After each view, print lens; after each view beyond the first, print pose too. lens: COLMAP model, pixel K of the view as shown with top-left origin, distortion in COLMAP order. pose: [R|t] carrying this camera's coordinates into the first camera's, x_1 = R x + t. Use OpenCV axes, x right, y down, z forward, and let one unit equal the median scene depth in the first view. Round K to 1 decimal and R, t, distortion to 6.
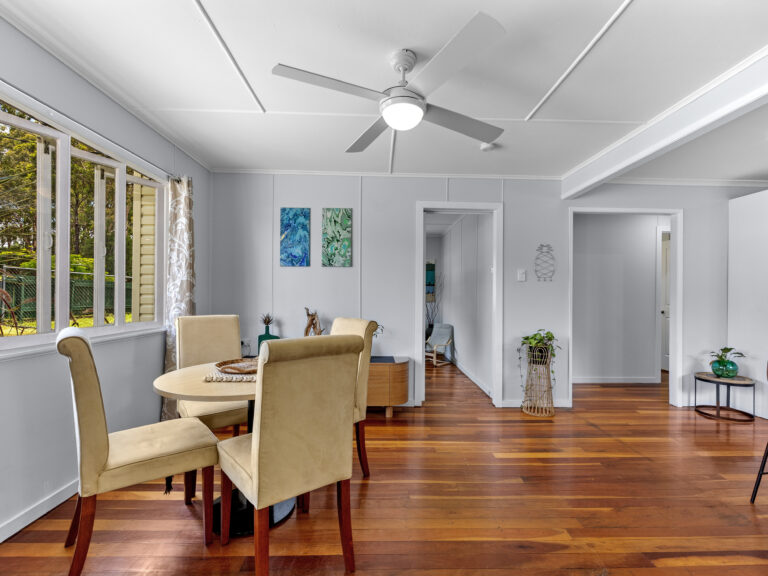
lens RADIAL K [[339.1, 0, 382.9], [0, 339.1, 291.9], [0, 0, 1]] dist [0.012022, 0.000085]
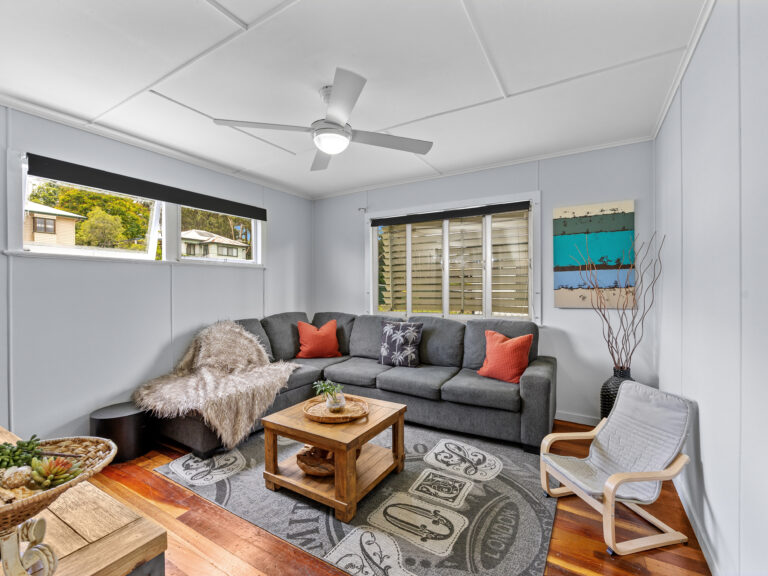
lens RADIAL K [[339.1, 0, 382.7], [0, 339.1, 287.5], [0, 0, 1]] dist [0.012022, 0.000085]
pose [[0.847320, -0.015592, -0.530853, 0.129530], [0.013749, 0.999878, -0.007423, 0.003914], [0.530904, -0.001009, 0.847431, 0.579479]]
